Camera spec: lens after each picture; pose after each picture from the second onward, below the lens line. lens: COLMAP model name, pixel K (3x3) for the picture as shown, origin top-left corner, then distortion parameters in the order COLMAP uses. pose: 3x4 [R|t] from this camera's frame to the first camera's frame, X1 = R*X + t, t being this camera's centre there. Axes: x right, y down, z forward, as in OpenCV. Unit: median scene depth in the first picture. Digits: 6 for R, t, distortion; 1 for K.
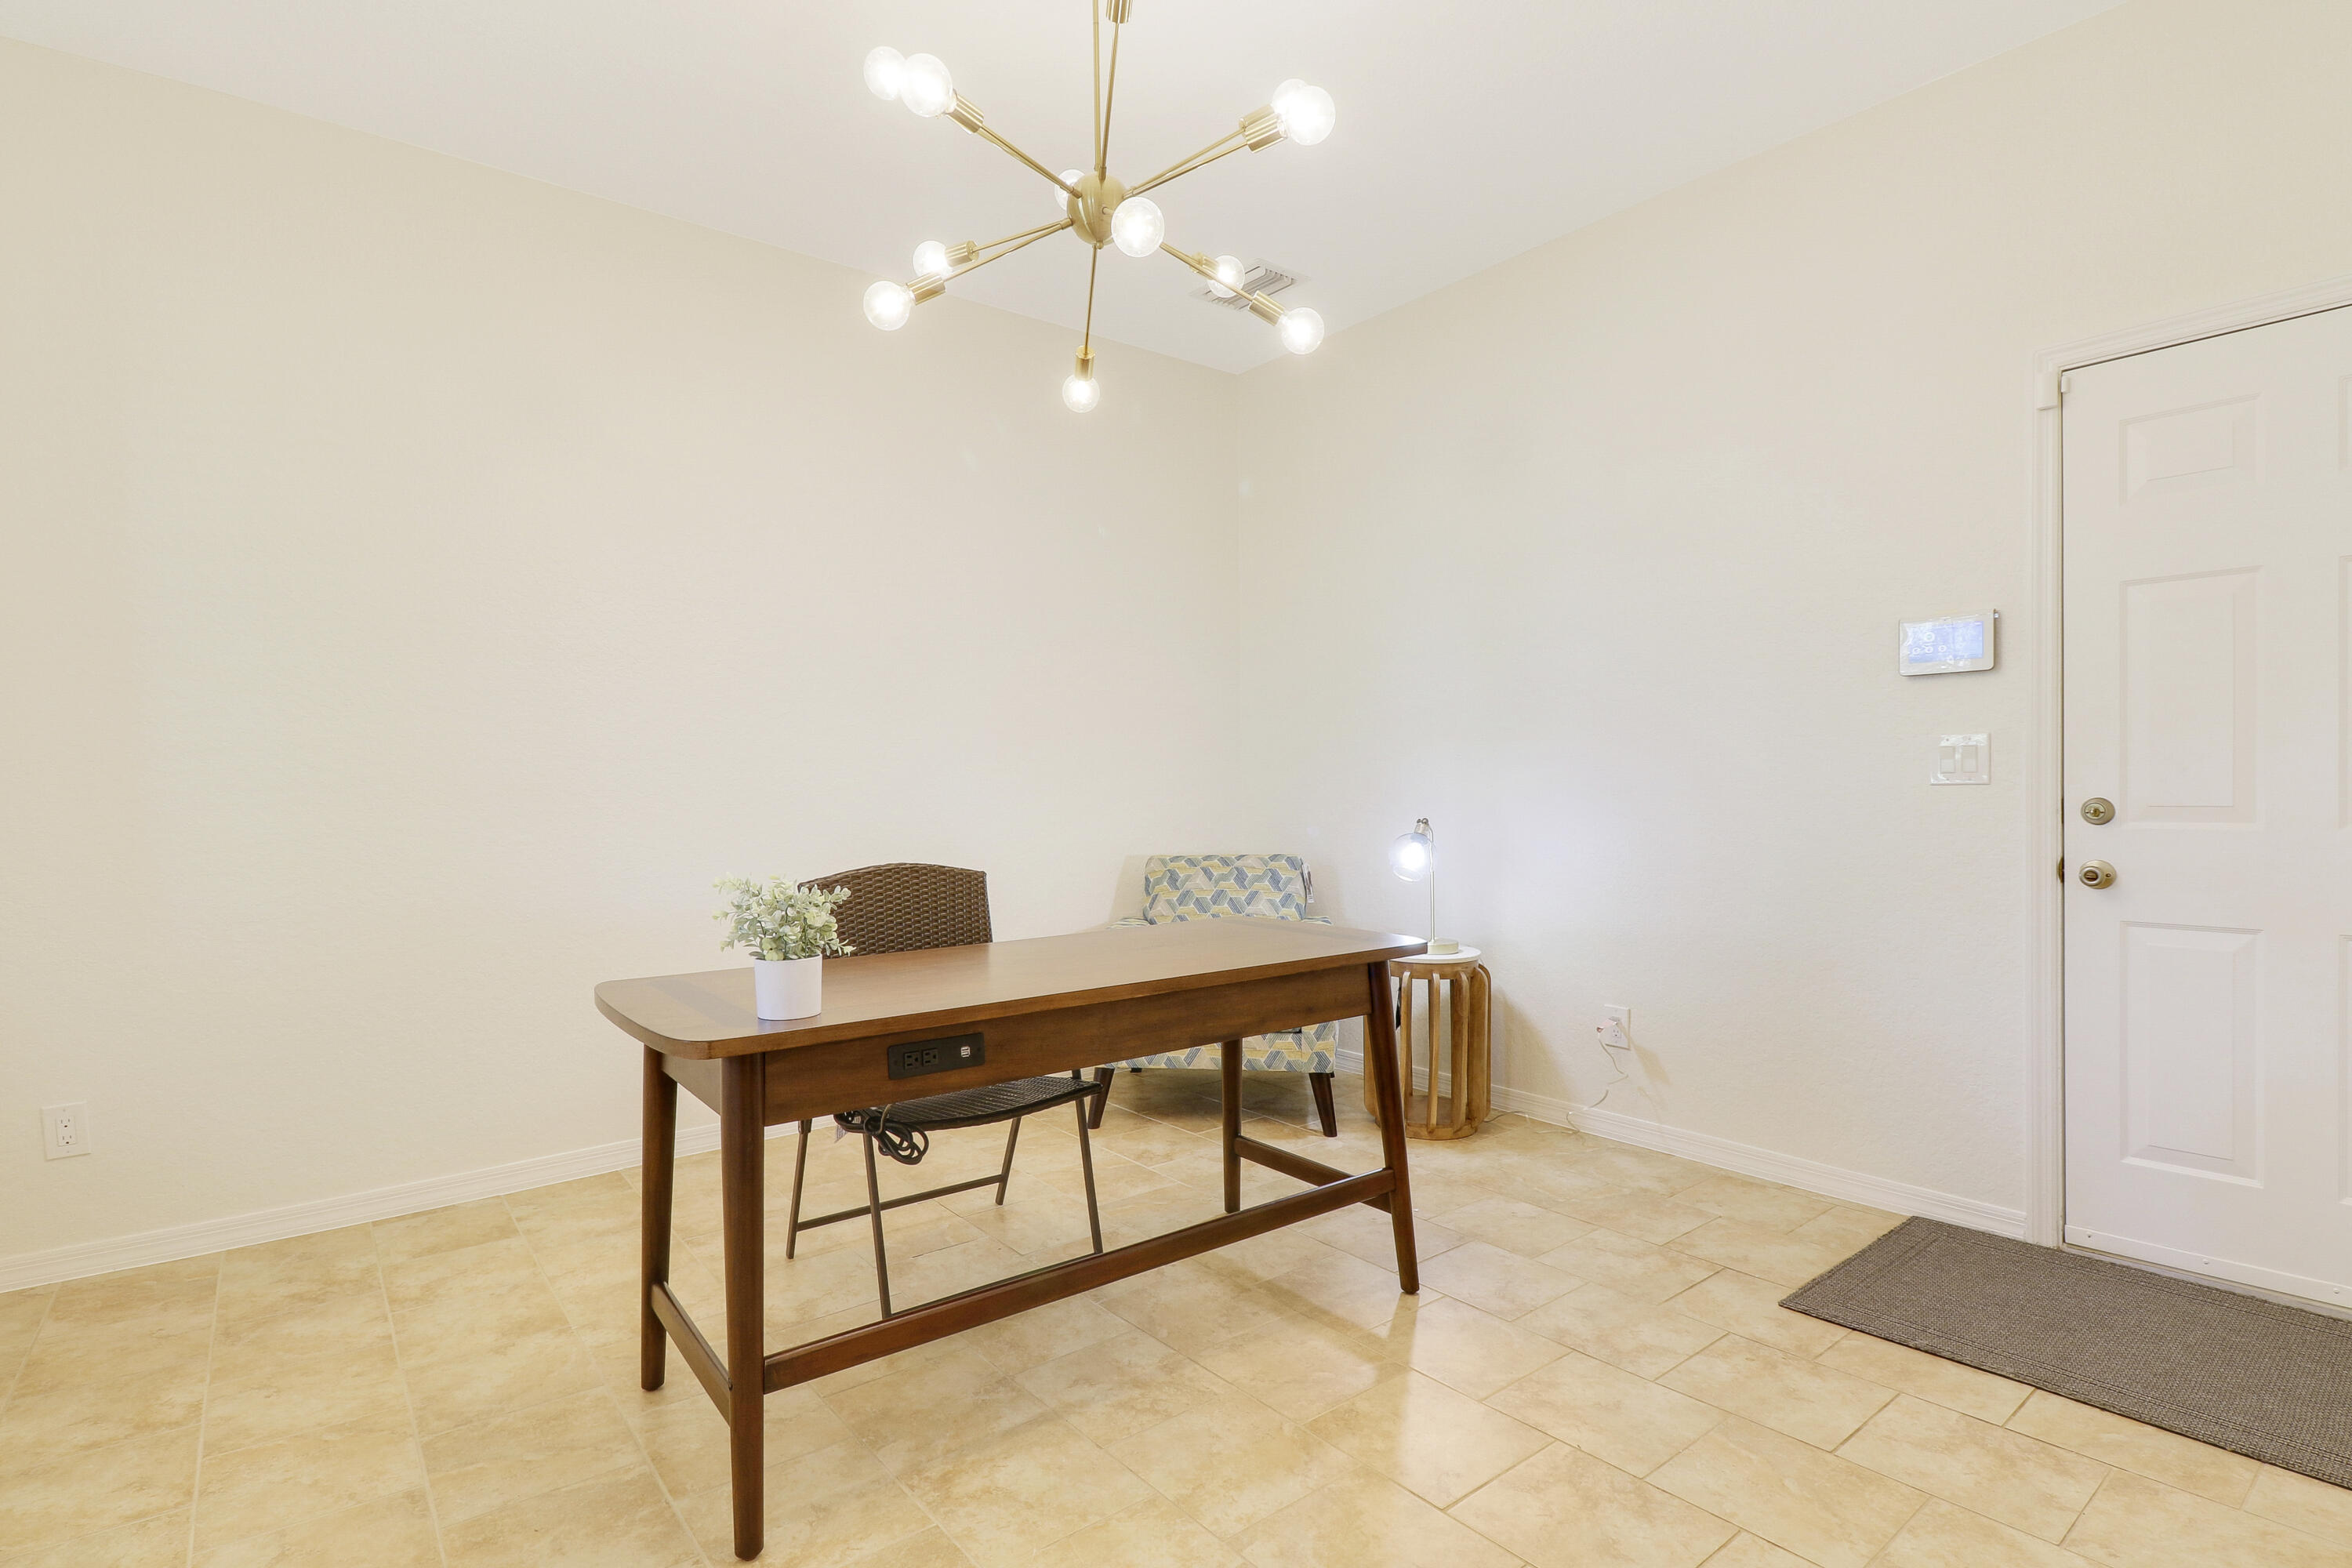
lens RADIAL K [[1146.1, 0, 1176.0], [0, 1146.1, 784.0], [0, 0, 1]] dist [-0.001000, -0.000377]
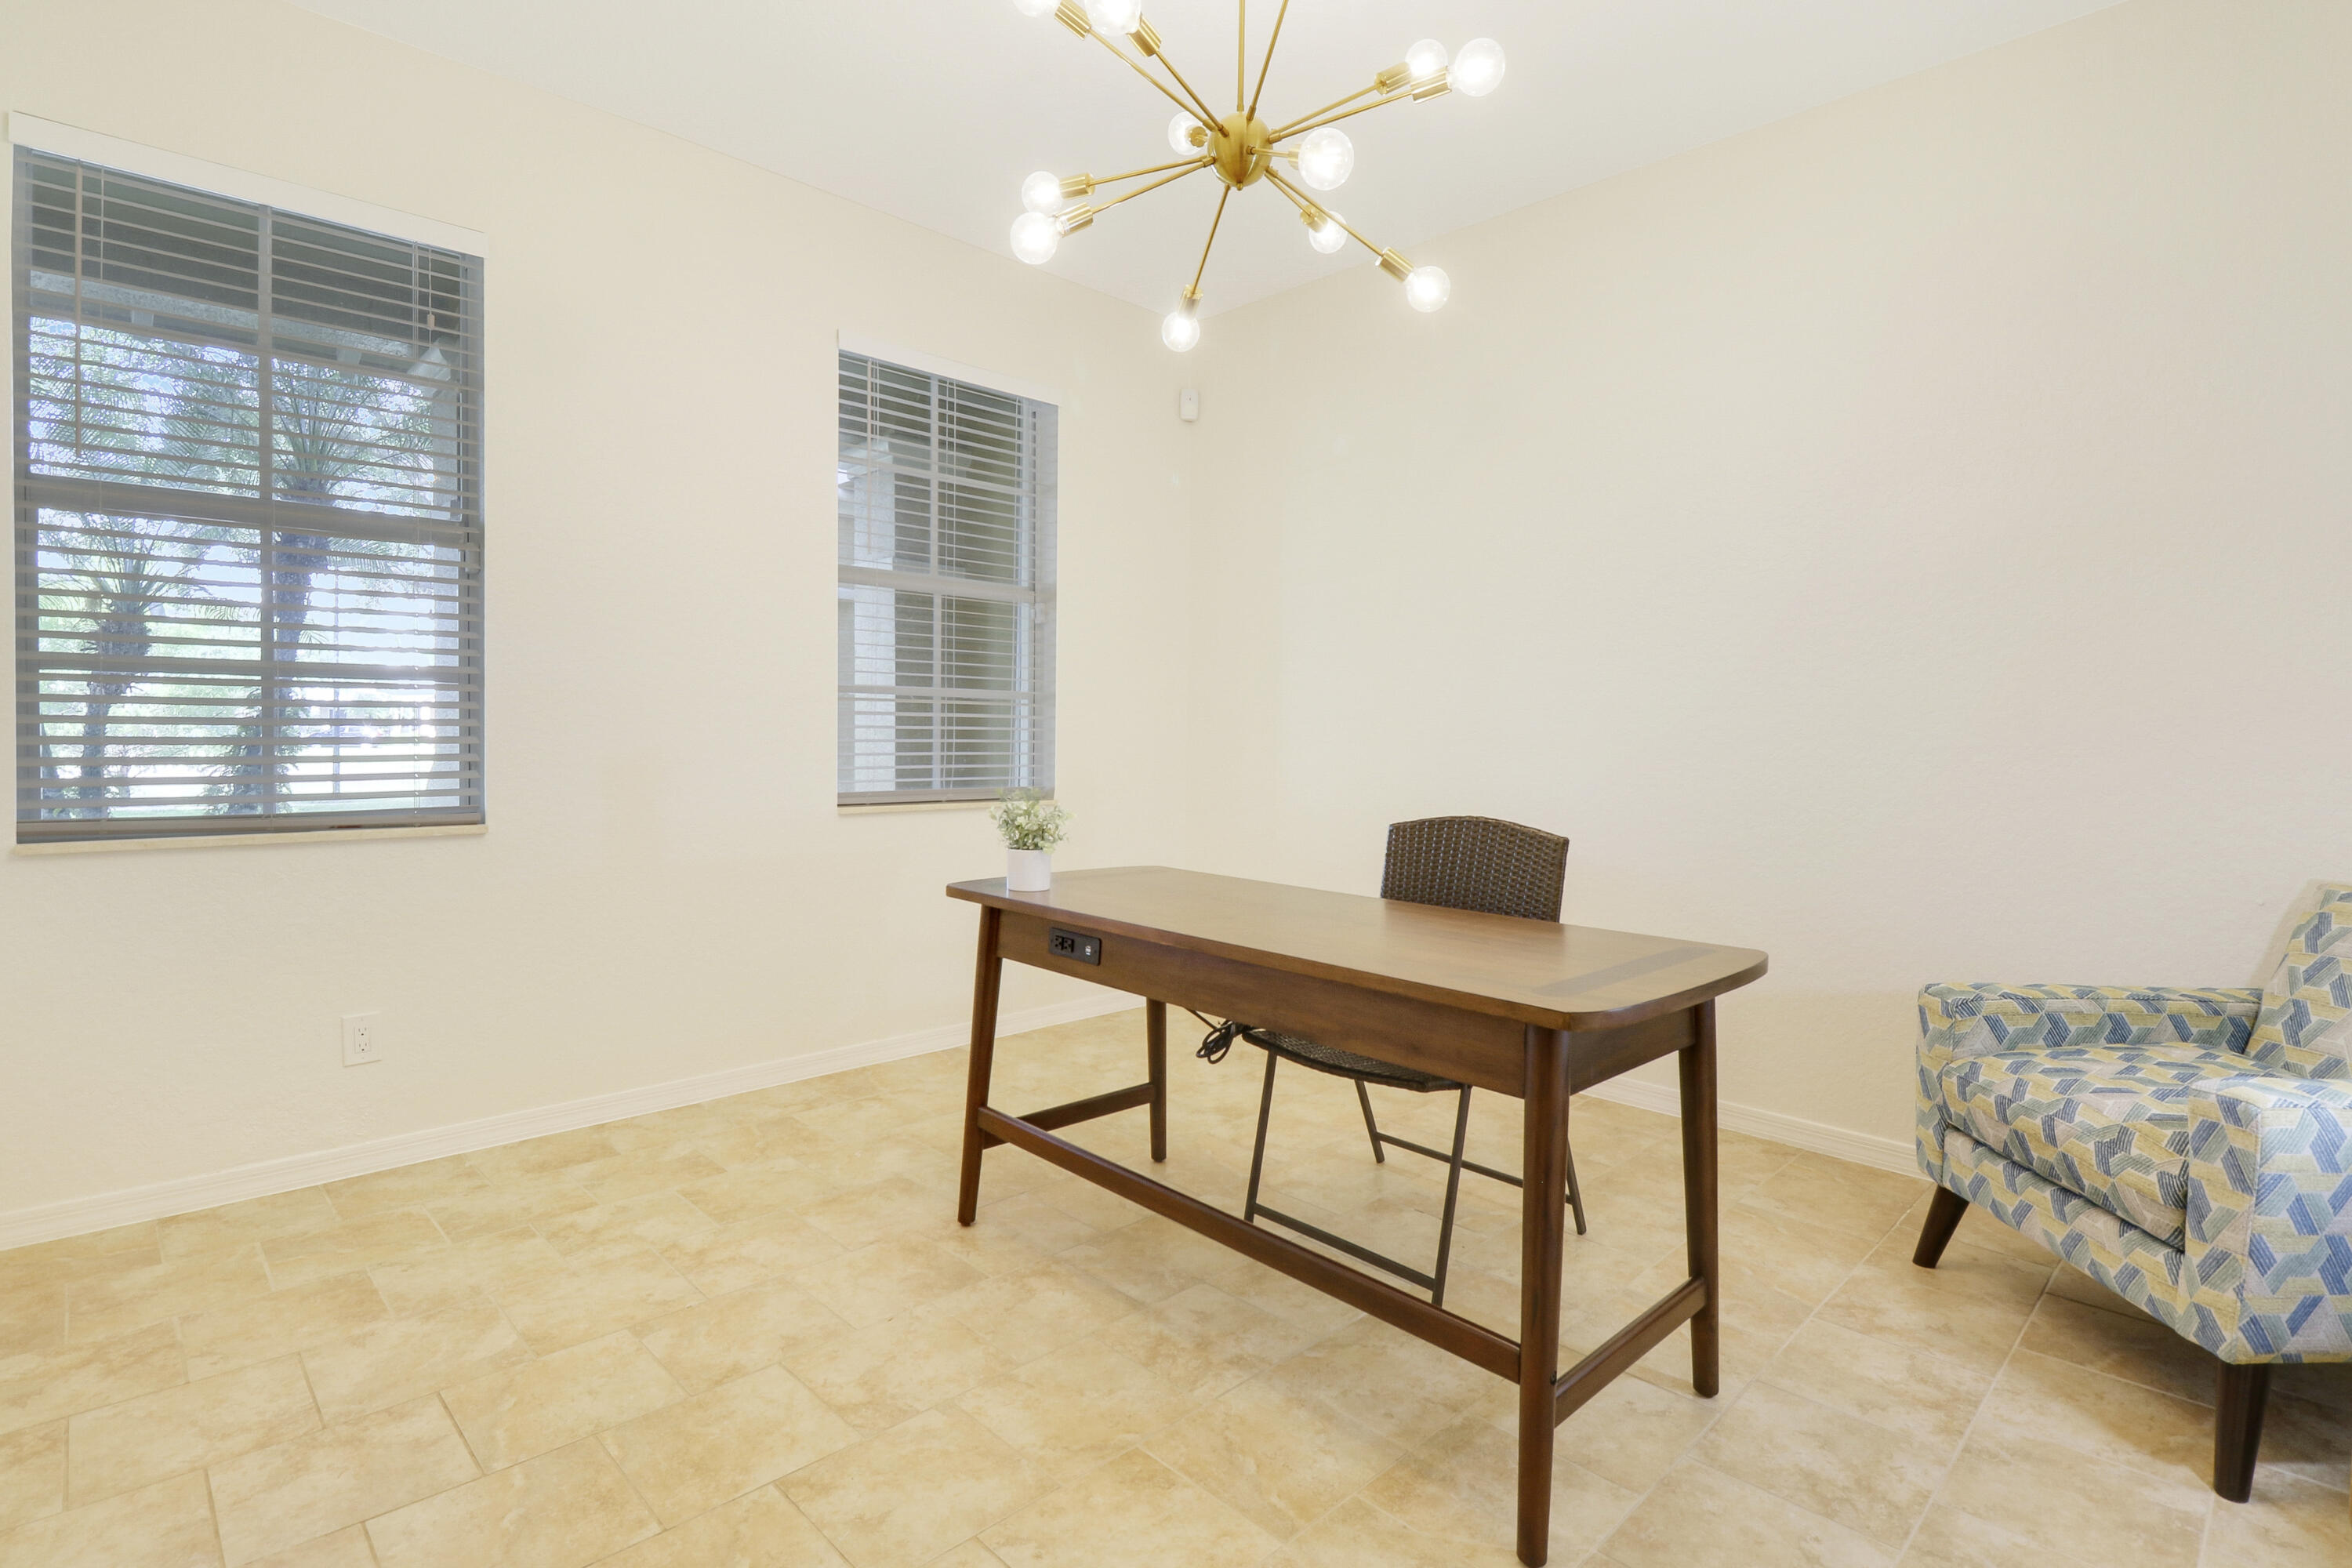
lens RADIAL K [[1170.5, 0, 1175.5], [0, 1170.5, 746.0], [0, 0, 1]] dist [-0.001823, -0.000555]
pose [[0.087355, 0.020886, -0.995958, 0.937207], [-0.012240, 0.999727, 0.019891, -0.007782], [0.996102, 0.010453, 0.087587, 0.871872]]
